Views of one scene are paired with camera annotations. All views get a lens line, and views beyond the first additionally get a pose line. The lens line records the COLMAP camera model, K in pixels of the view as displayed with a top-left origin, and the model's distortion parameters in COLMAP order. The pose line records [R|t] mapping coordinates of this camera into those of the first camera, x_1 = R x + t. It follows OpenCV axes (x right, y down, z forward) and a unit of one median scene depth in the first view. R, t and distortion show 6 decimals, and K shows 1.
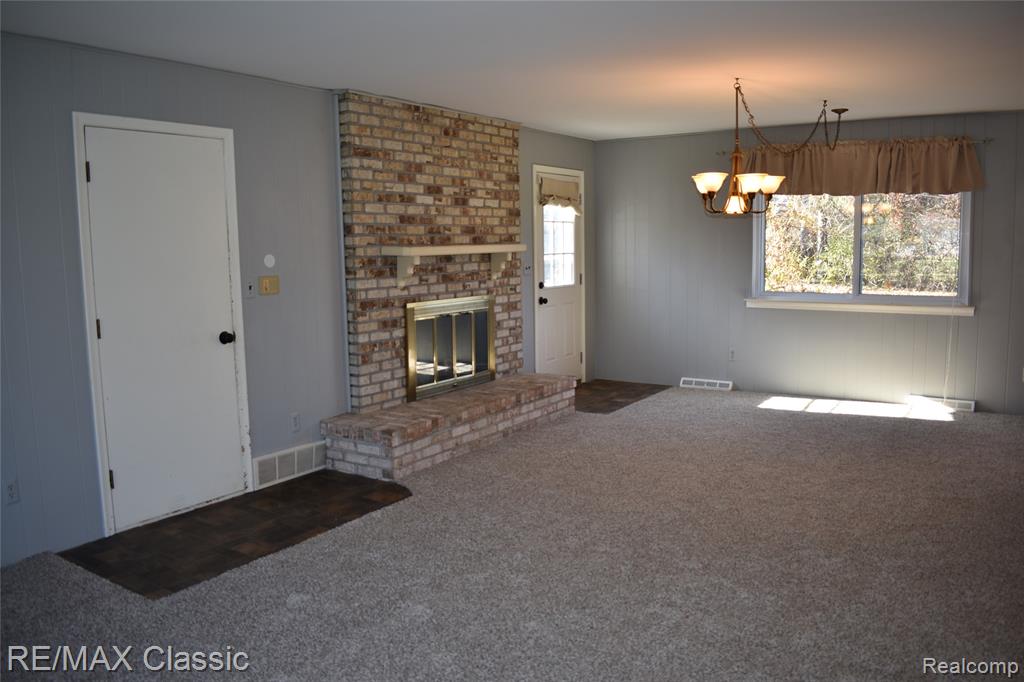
lens RADIAL K [[797.7, 0, 512.0], [0, 797.7, 341.0], [0, 0, 1]] dist [-0.097425, 0.017067]
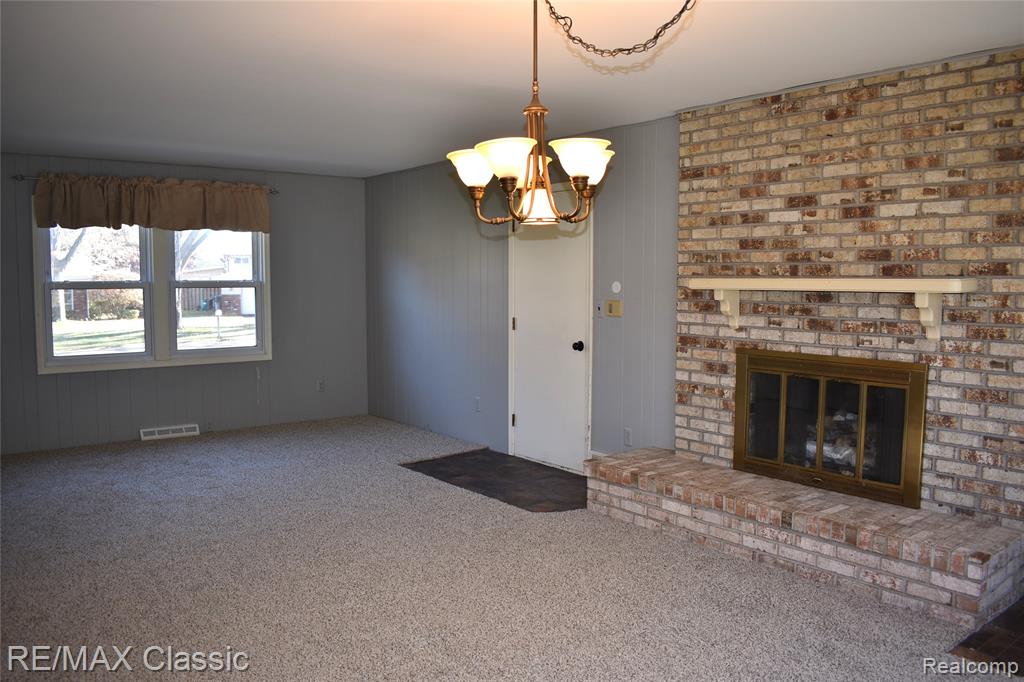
lens RADIAL K [[797.7, 0, 512.0], [0, 797.7, 341.0], [0, 0, 1]] dist [-0.097425, 0.017067]
pose [[-0.305534, 0.092209, -0.947706, 0.680992], [-0.111989, 0.984912, 0.131934, -0.130707], [0.945573, 0.146442, -0.290597, 0.985962]]
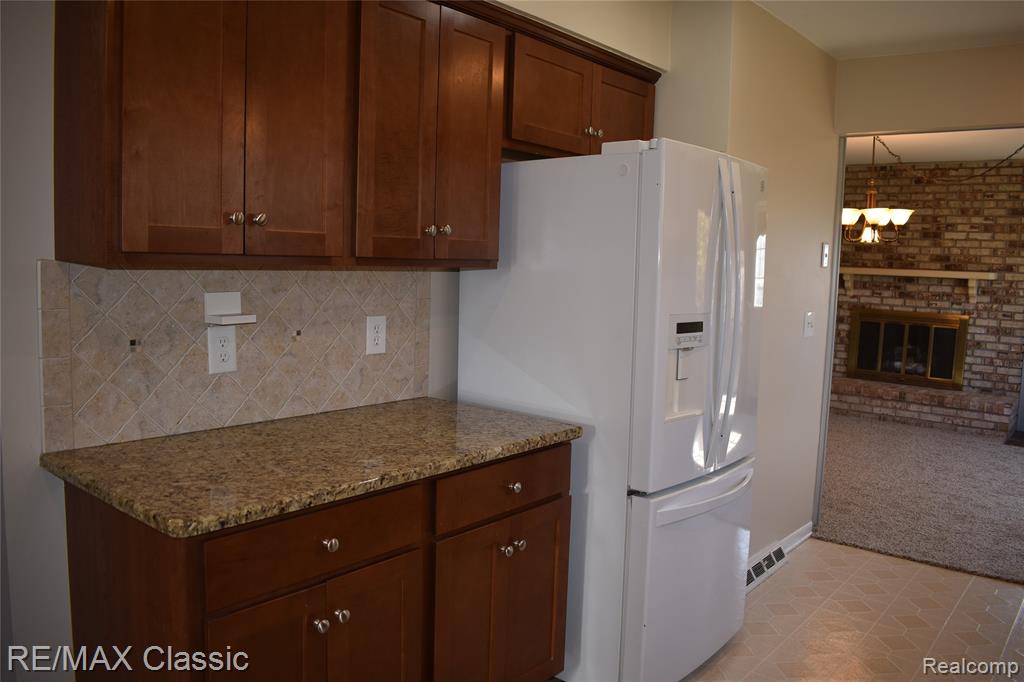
lens RADIAL K [[797.7, 0, 512.0], [0, 797.7, 341.0], [0, 0, 1]] dist [-0.097425, 0.017067]
pose [[-0.111085, 0.115571, -0.987068, 1.283398], [-0.152065, 0.979543, 0.131803, -0.078081], [0.982108, 0.164740, -0.091238, 0.525134]]
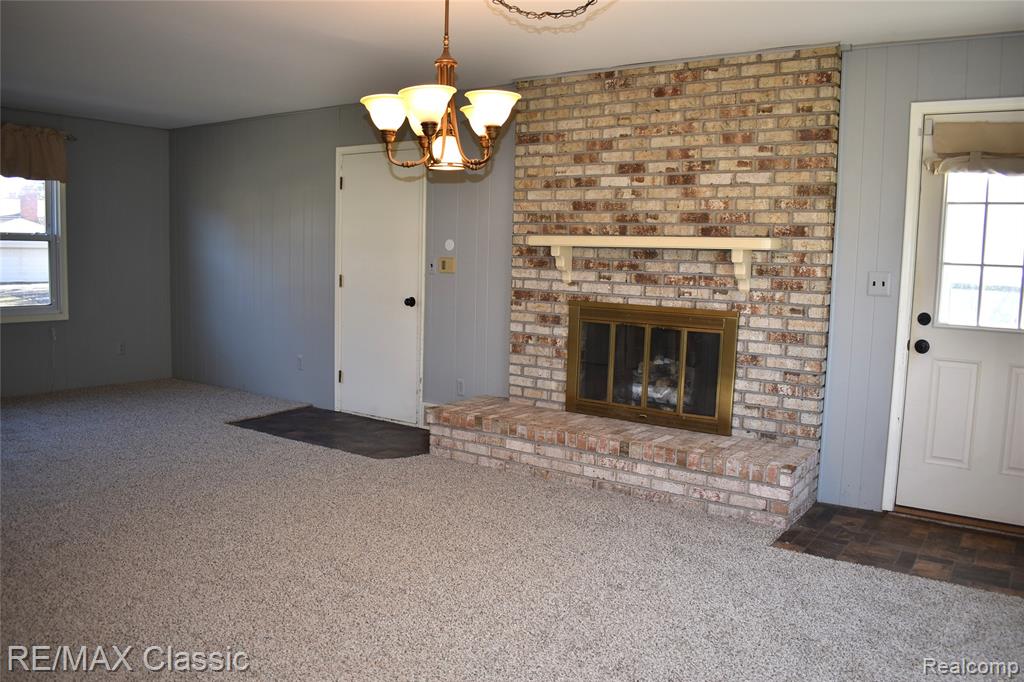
lens RADIAL K [[797.7, 0, 512.0], [0, 797.7, 341.0], [0, 0, 1]] dist [-0.097425, 0.017067]
pose [[-0.019791, 0.124044, -0.992079, 0.736953], [-0.148549, 0.980895, 0.125609, -0.101677], [0.988707, 0.149858, -0.000986, 0.915358]]
